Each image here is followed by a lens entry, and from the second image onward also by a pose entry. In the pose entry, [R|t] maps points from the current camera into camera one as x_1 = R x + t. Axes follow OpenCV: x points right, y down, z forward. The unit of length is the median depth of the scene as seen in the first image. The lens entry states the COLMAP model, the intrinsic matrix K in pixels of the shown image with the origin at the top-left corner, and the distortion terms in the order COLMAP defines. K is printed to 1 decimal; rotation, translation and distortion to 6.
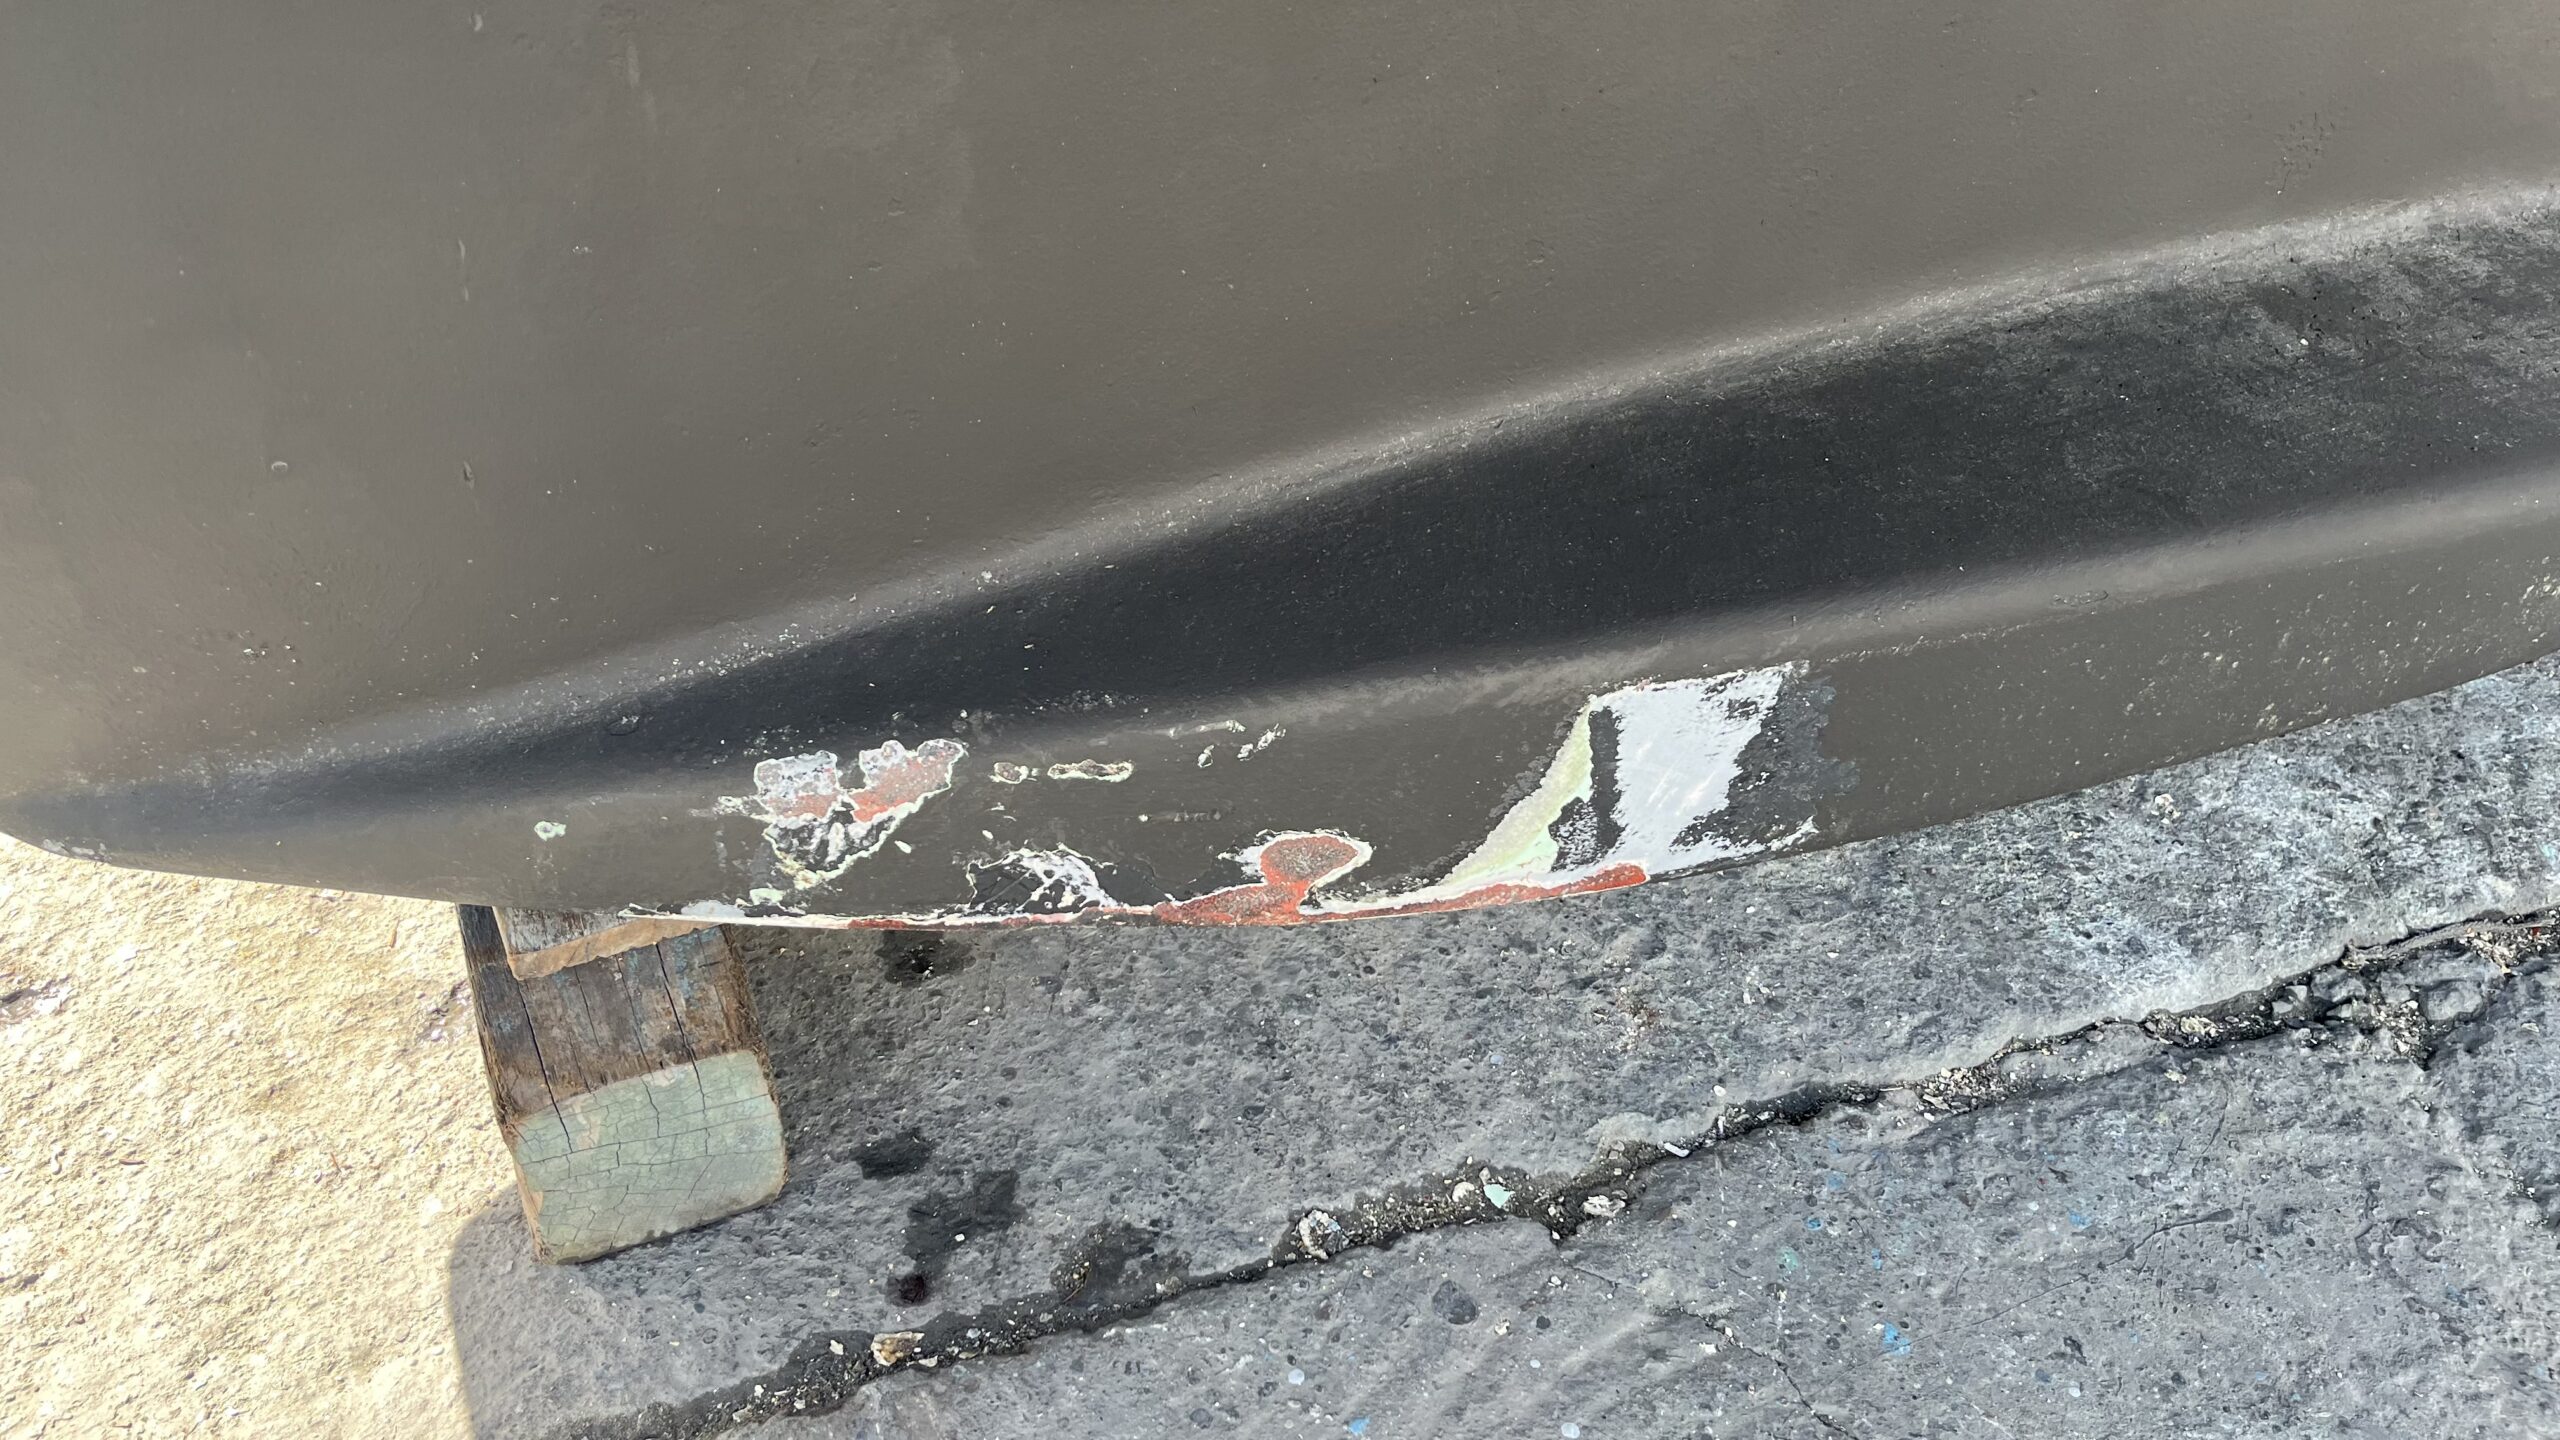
lens RADIAL K [[1902.4, 0, 1280.0], [0, 1902.4, 720.0], [0, 0, 1]] dist [0.031491, -0.070486]
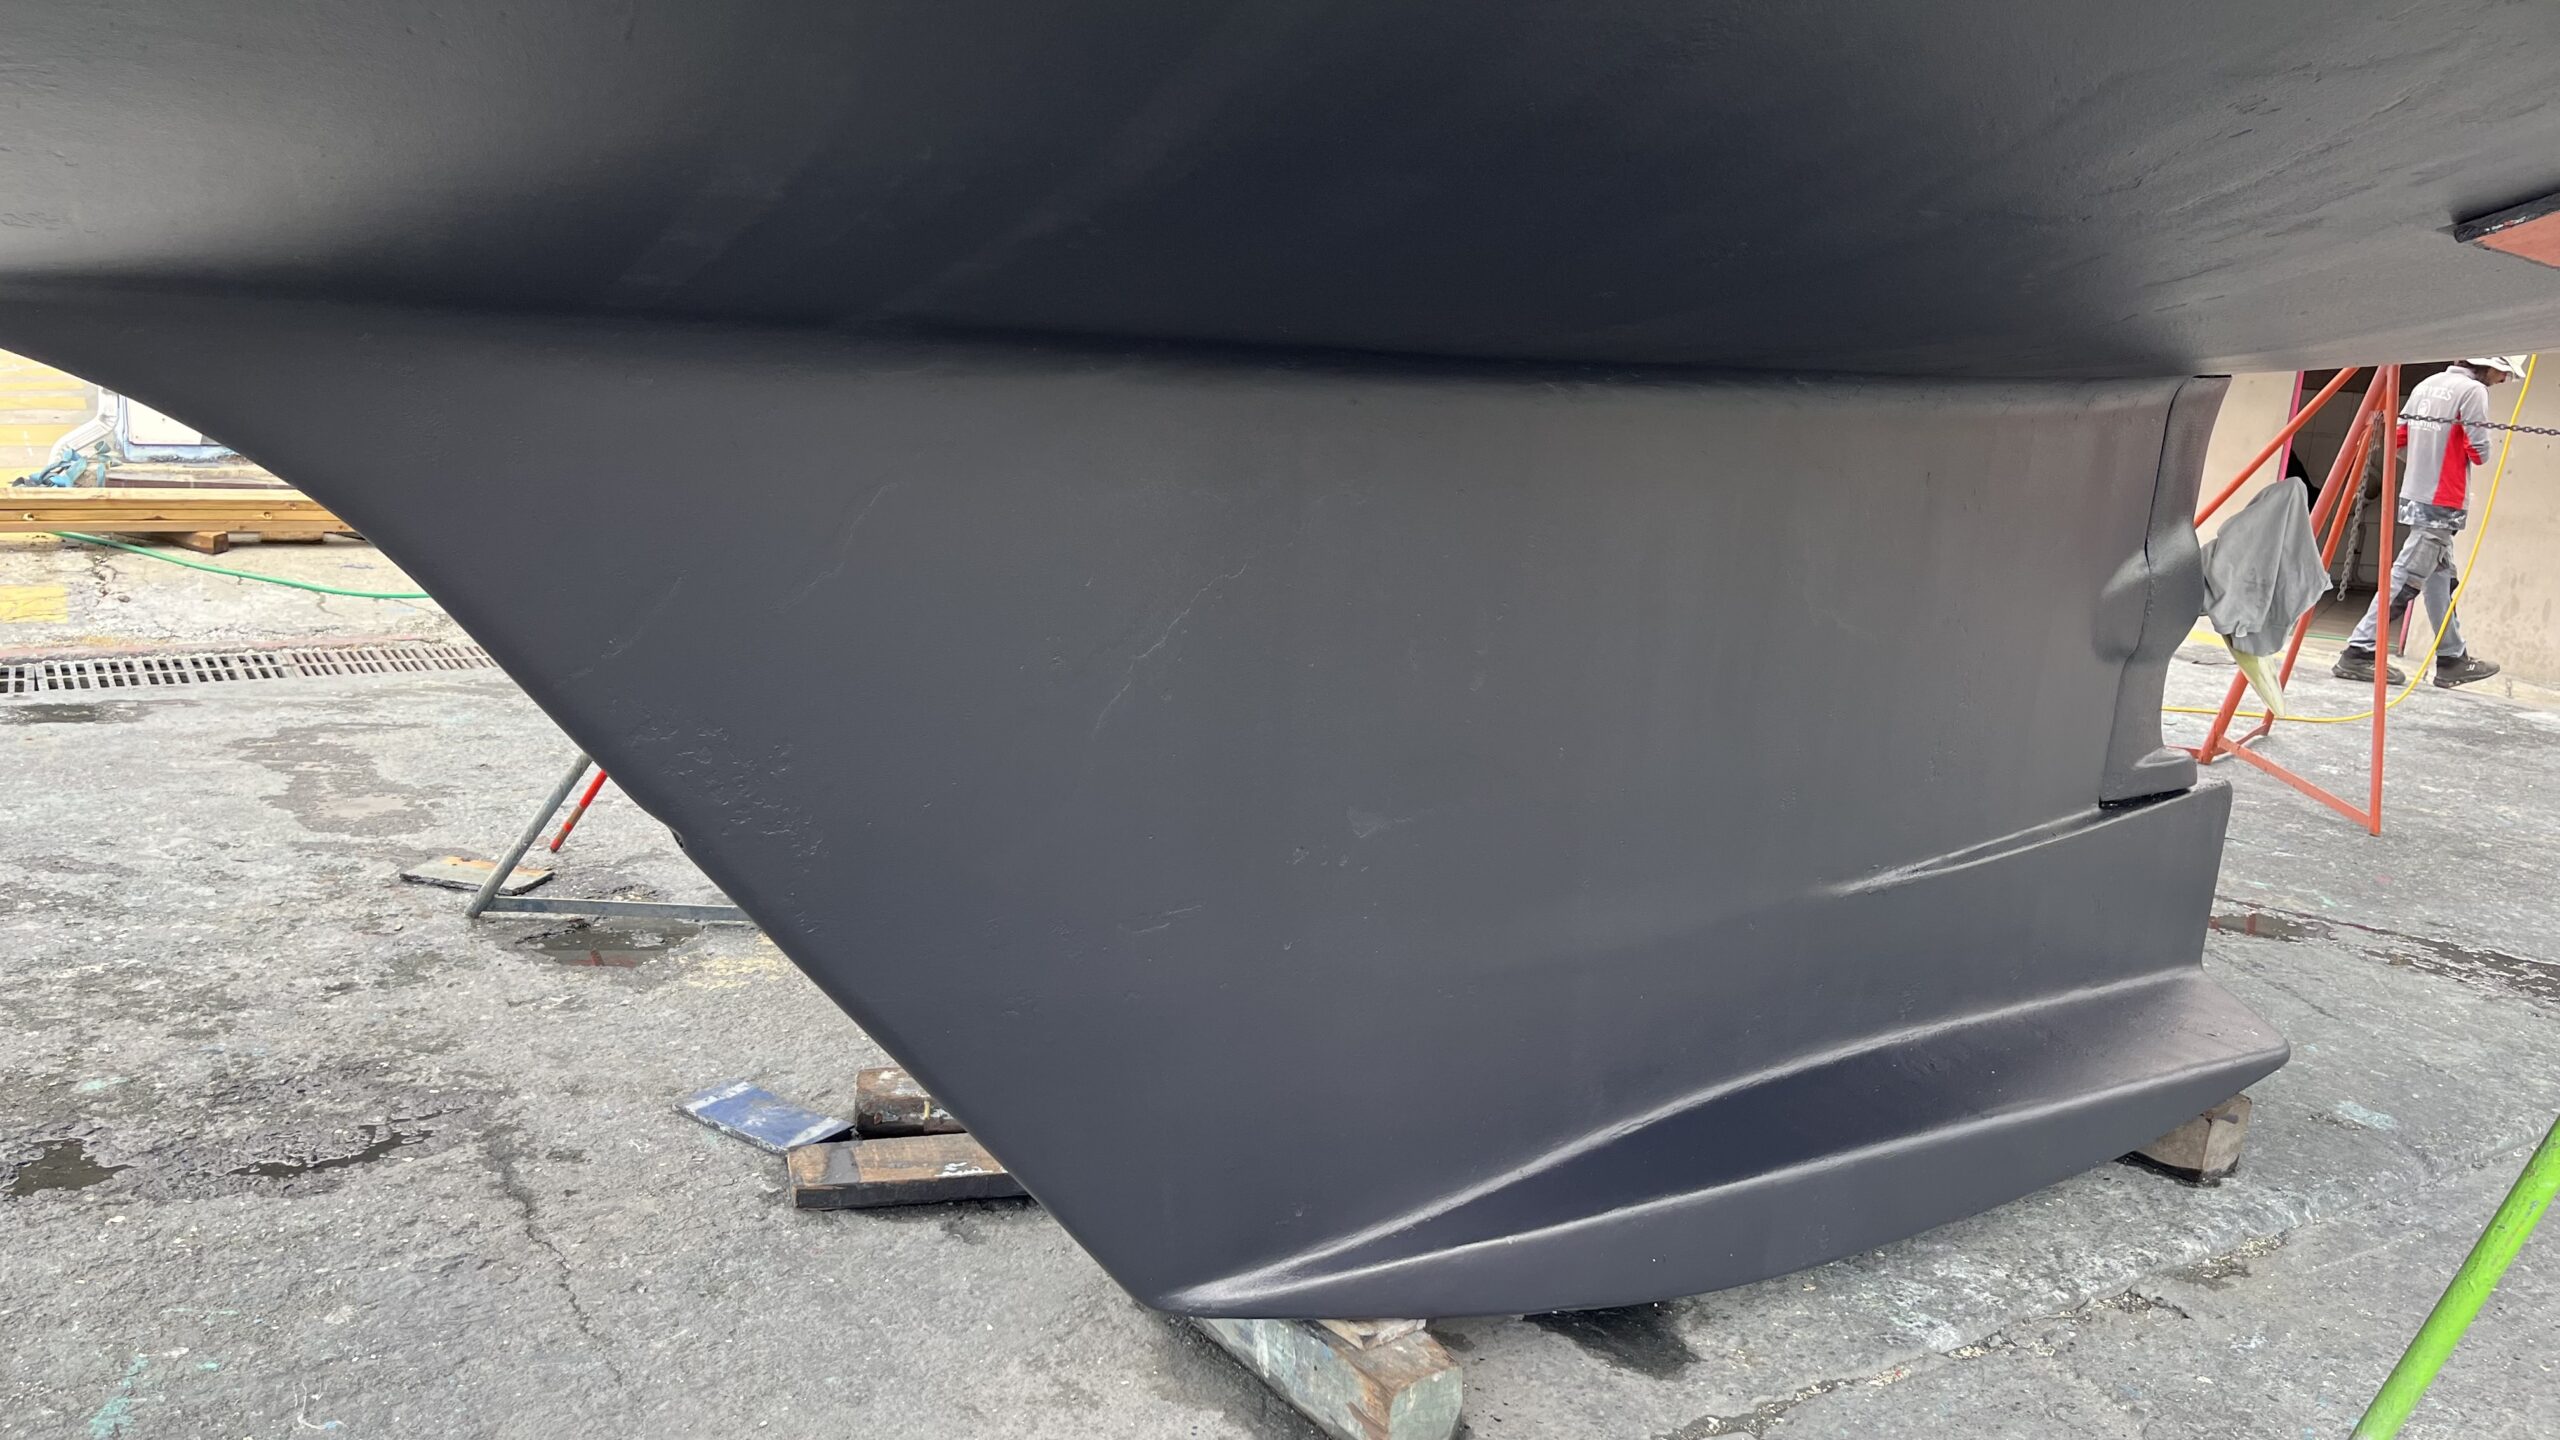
lens RADIAL K [[1902.4, 0, 1280.0], [0, 1902.4, 720.0], [0, 0, 1]] dist [0.031491, -0.070486]
pose [[0.976118, -0.021275, 0.216198, -0.837558], [0.116485, 0.891293, -0.438210, 0.394209], [-0.183373, 0.452929, 0.872485, -1.261009]]
